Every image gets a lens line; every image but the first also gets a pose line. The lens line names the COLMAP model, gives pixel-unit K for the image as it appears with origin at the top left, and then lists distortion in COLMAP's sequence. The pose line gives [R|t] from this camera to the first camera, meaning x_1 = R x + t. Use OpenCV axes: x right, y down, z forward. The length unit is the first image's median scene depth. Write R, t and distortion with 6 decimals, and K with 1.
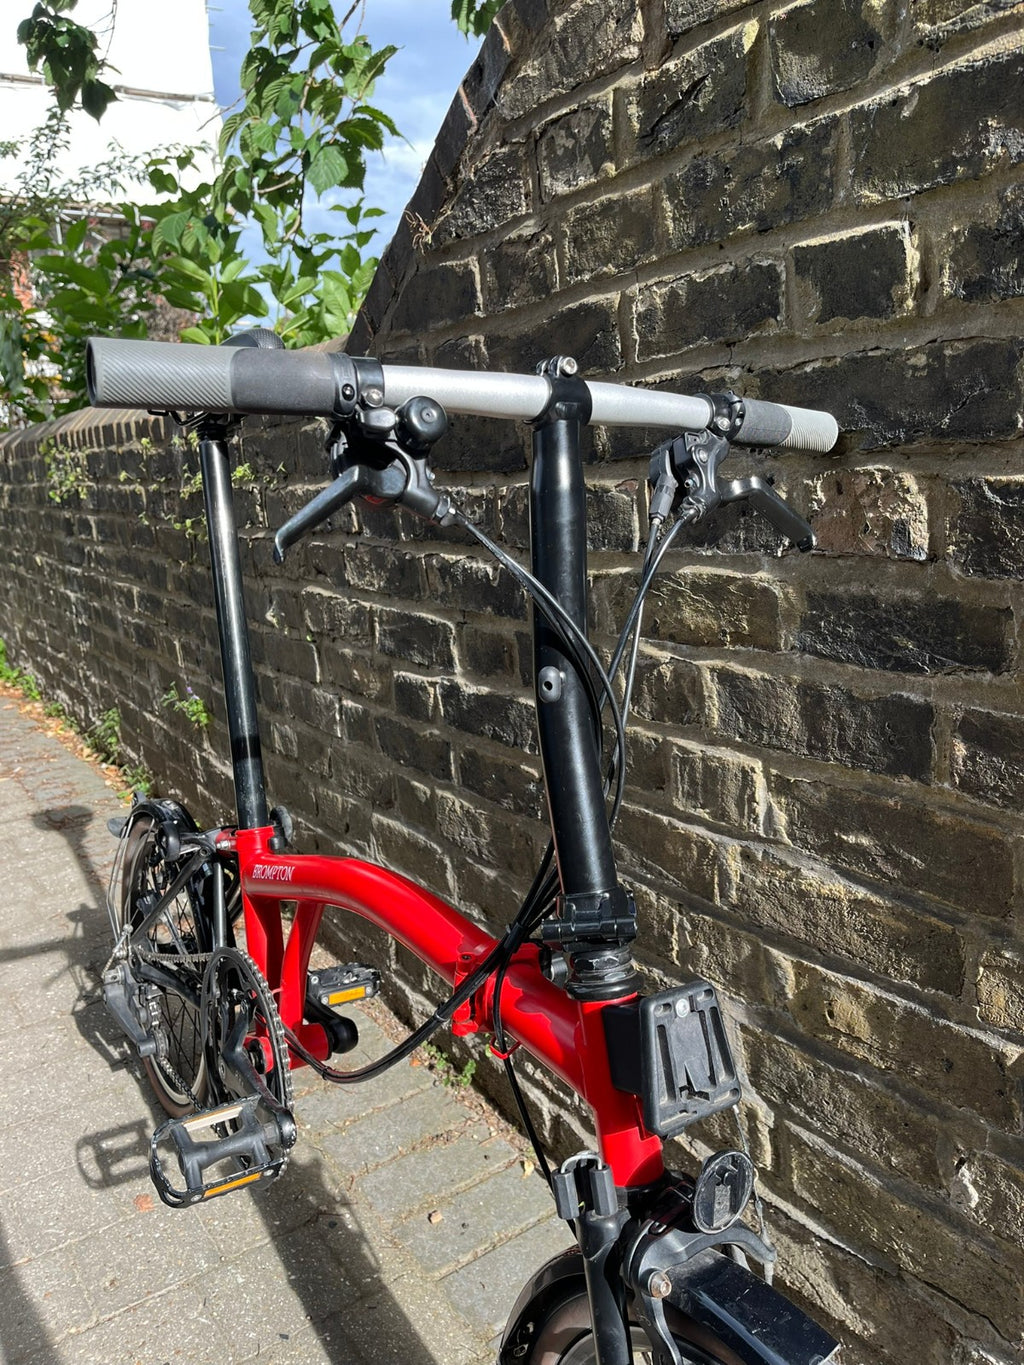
lens RADIAL K [[1041.7, 0, 506.6], [0, 1041.7, 680.6], [0, 0, 1]] dist [0.070599, -0.098557]
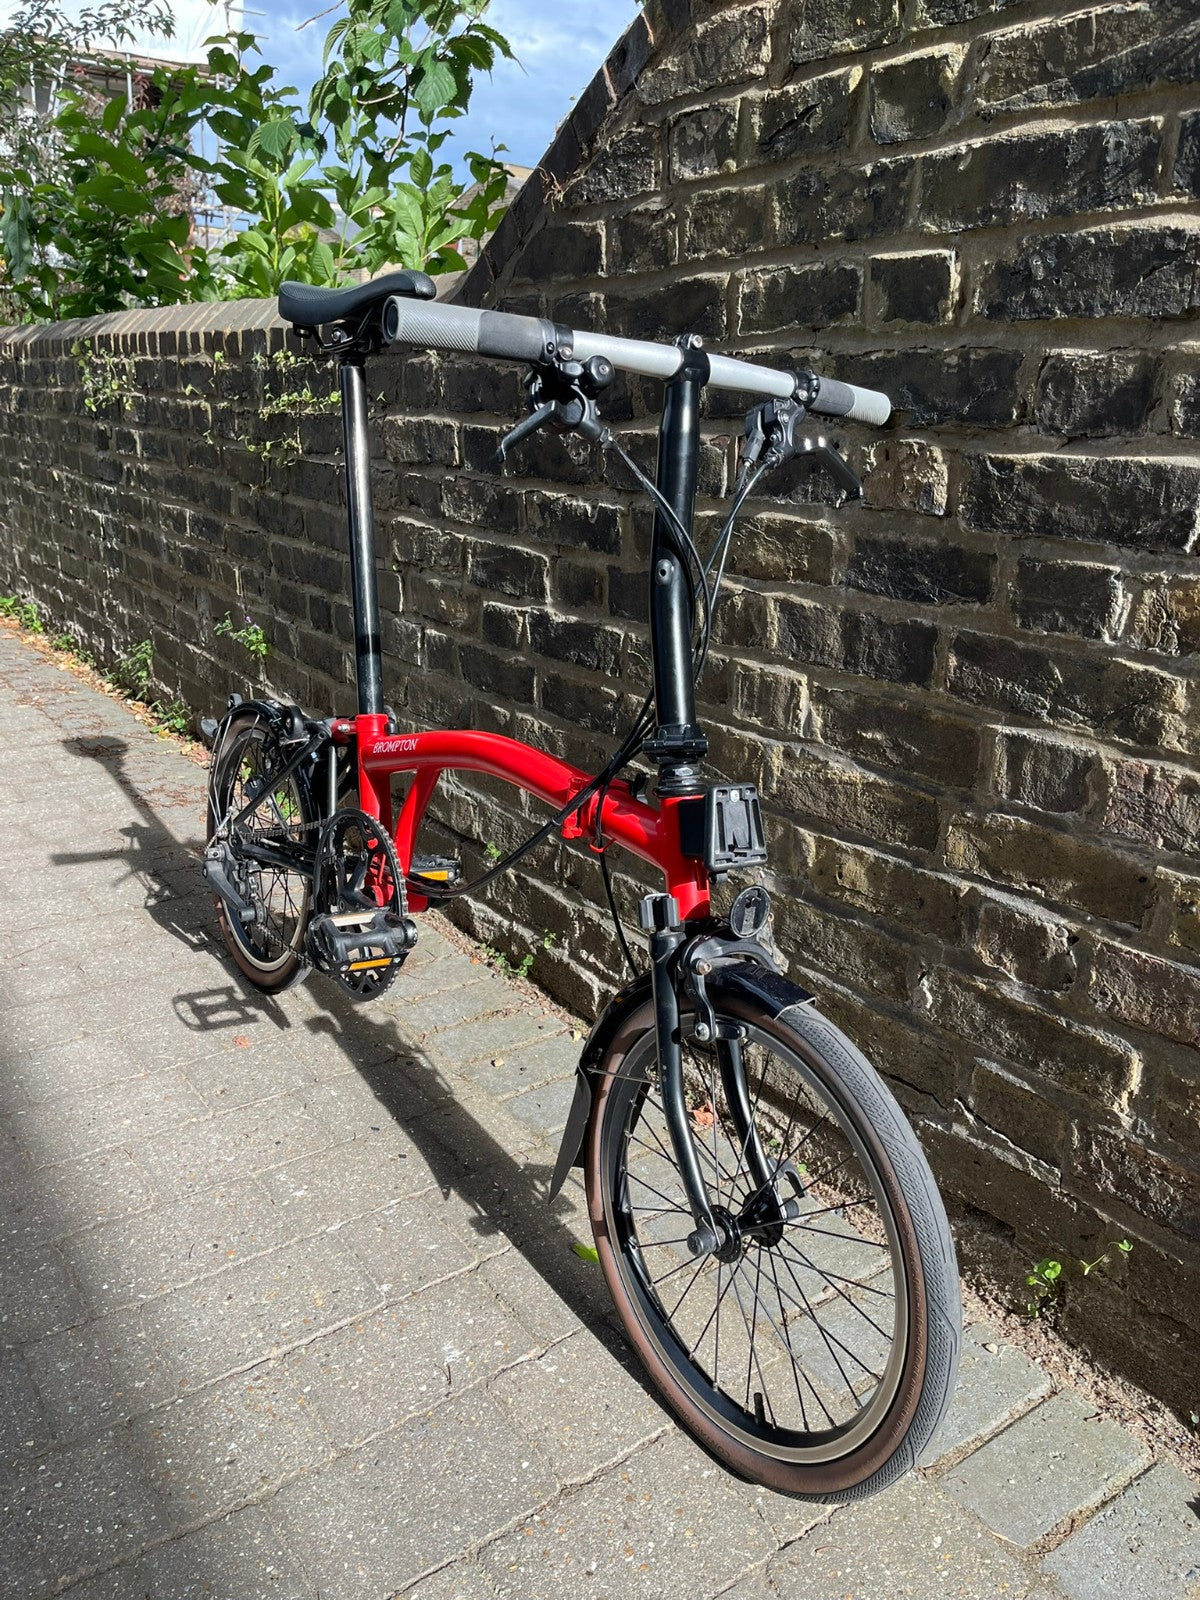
lens RADIAL K [[1221.0, 0, 594.7], [0, 1221.0, 802.1], [0, 0, 1]] dist [0.070599, -0.098557]
pose [[0.995307, 0.076503, 0.059252, -0.080856], [-0.081868, 0.992187, 0.094146, 0.105271], [-0.051586, -0.098555, 0.993794, -0.435712]]
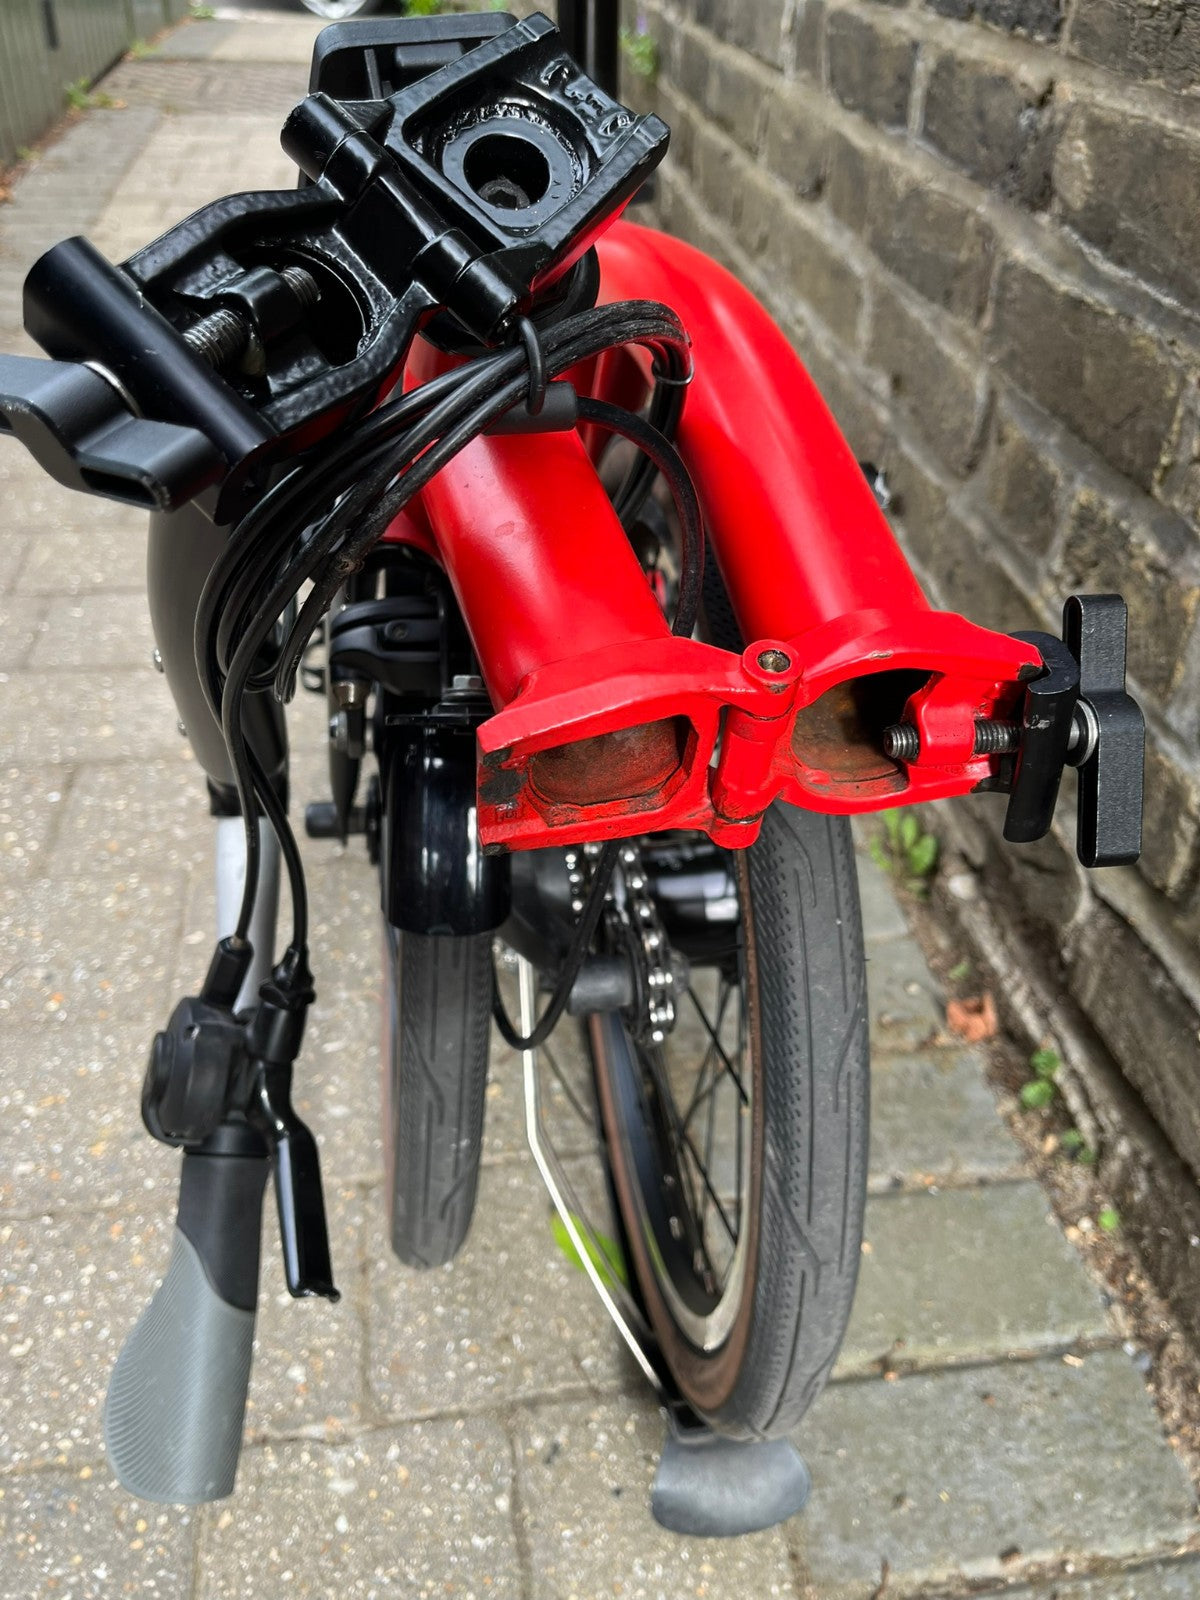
lens RADIAL K [[1221.0, 0, 615.3], [0, 1221.0, 799.8], [0, 0, 1]] dist [0.070599, -0.098557]
pose [[0.894145, 0.341720, -0.289365, 0.168147], [-0.183865, 0.869423, 0.458582, 0.193091], [0.408288, -0.356835, 0.840220, 0.388221]]
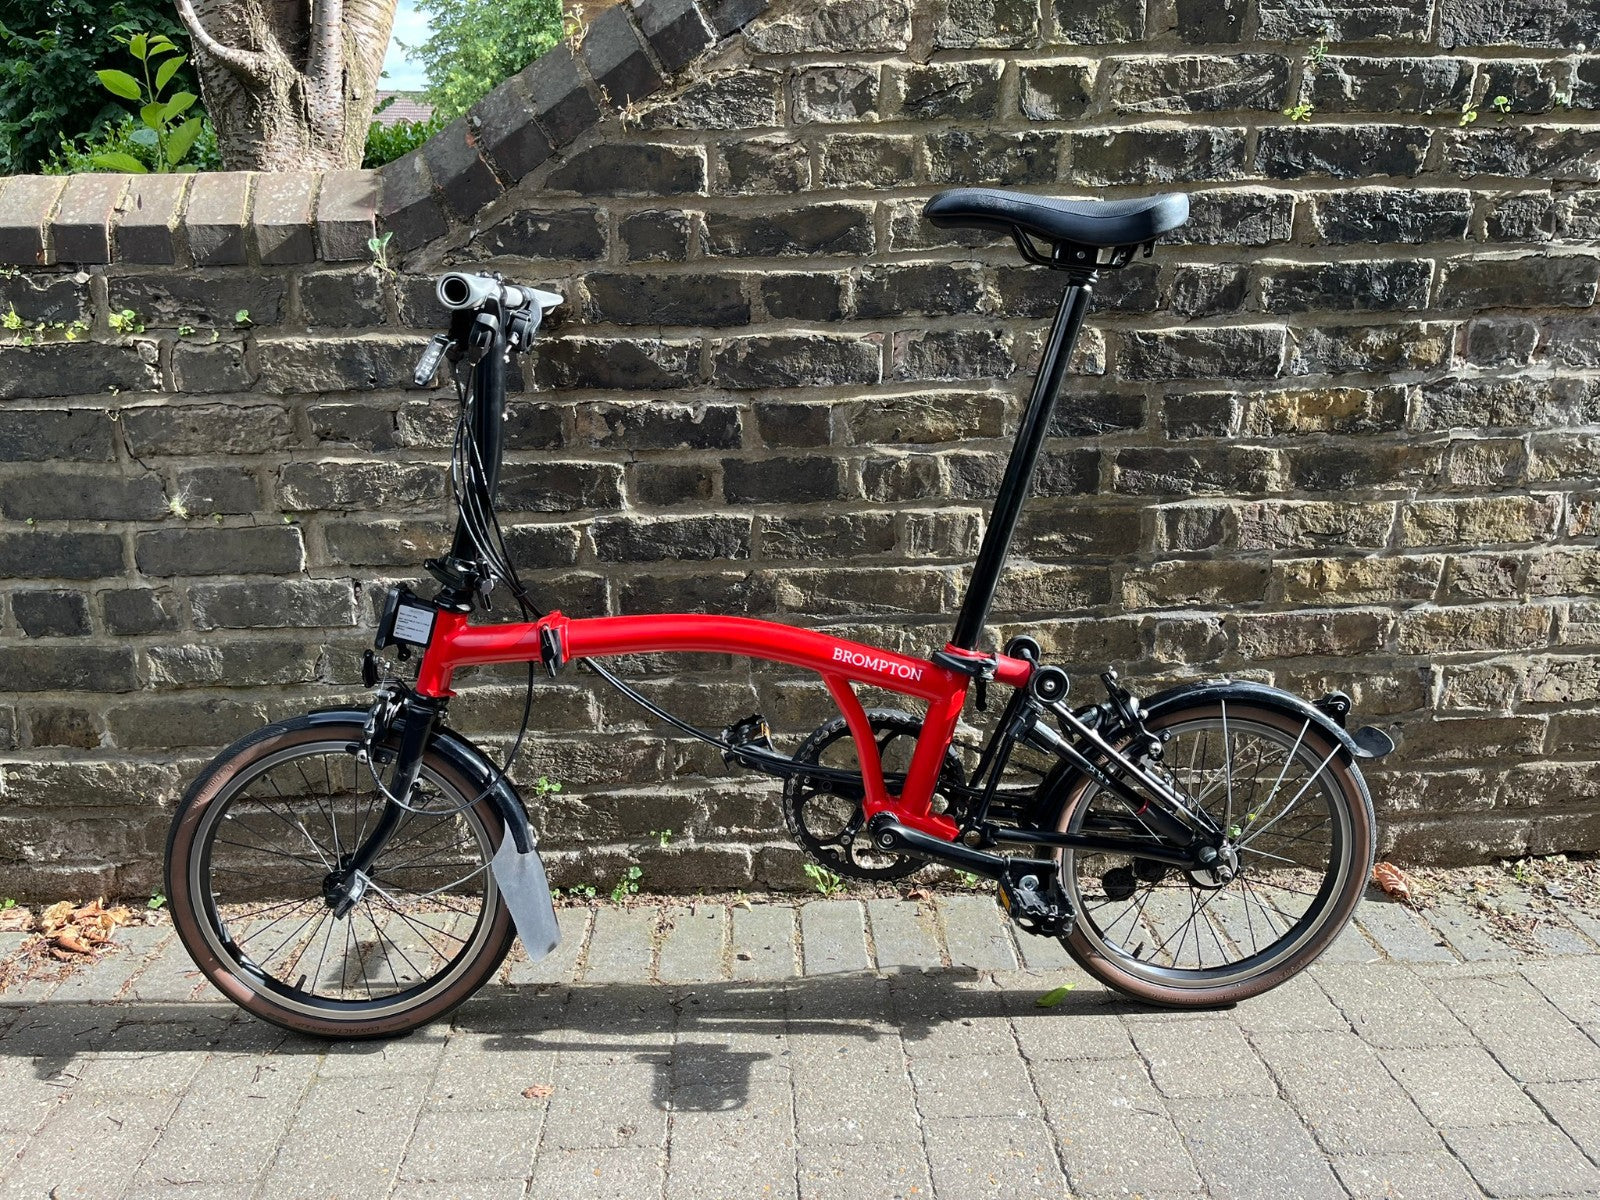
lens RADIAL K [[1221.0, 0, 792.5], [0, 1221.0, 590.1], [0, 0, 1]] dist [0.070599, -0.098557]
pose [[0.529502, -0.181111, 0.828750, -1.431647], [0.161244, 0.980621, 0.111278, -0.053755], [-0.832843, 0.074709, 0.548444, 0.210687]]
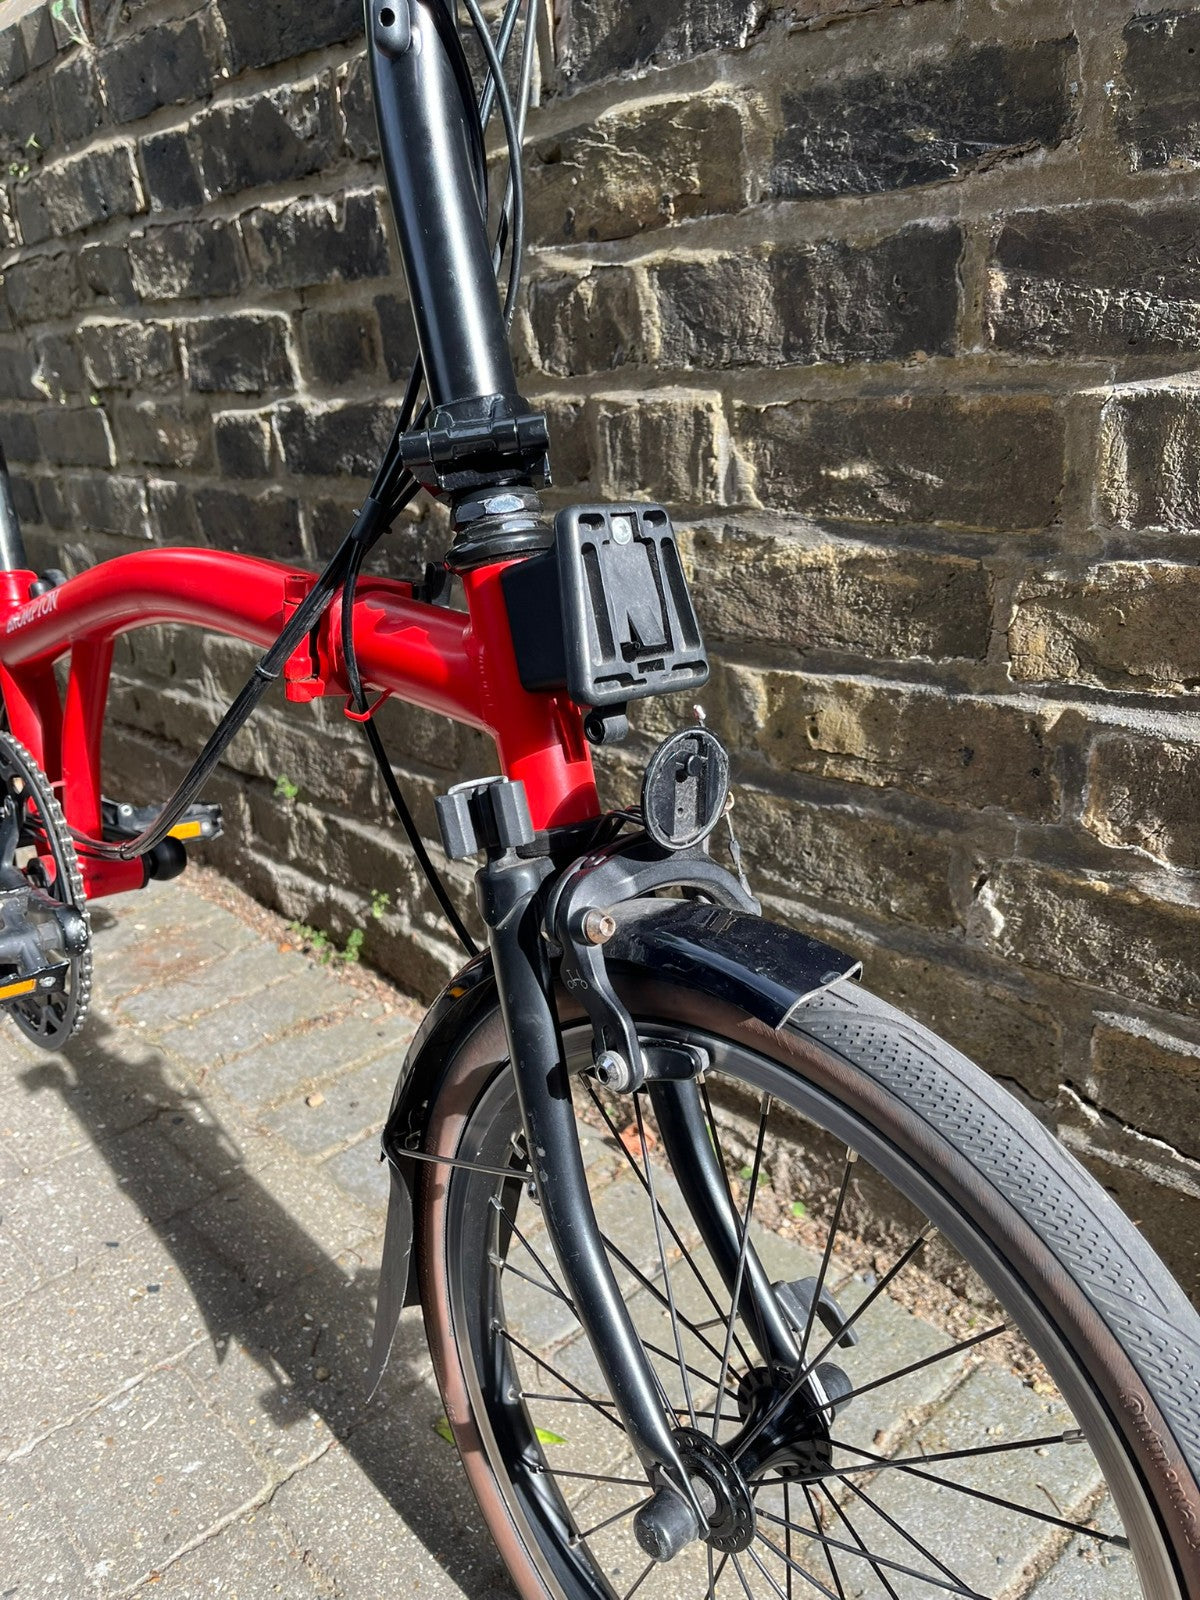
lens RADIAL K [[1221.0, 0, 593.2], [0, 1221.0, 812.6], [0, 0, 1]] dist [0.070599, -0.098557]
pose [[0.987948, -0.053517, 0.145242, 0.018582], [0.032563, 0.989189, 0.142984, 0.228235], [-0.151323, -0.136531, 0.979010, 0.142751]]
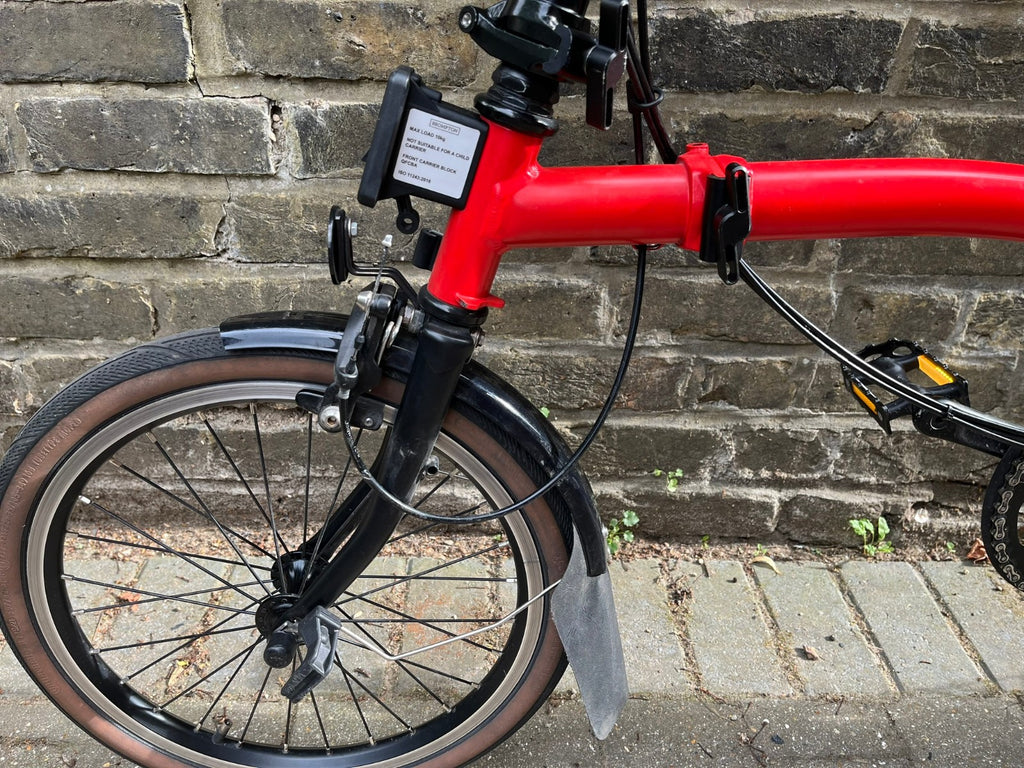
lens RADIAL K [[781.5, 0, 503.4], [0, 781.5, 380.2], [0, 0, 1]] dist [0.070599, -0.098557]
pose [[0.540638, -0.343823, 0.767787, -0.820182], [0.121267, 0.934987, 0.333306, 0.053327], [-0.832469, -0.087090, 0.547184, 1.117879]]
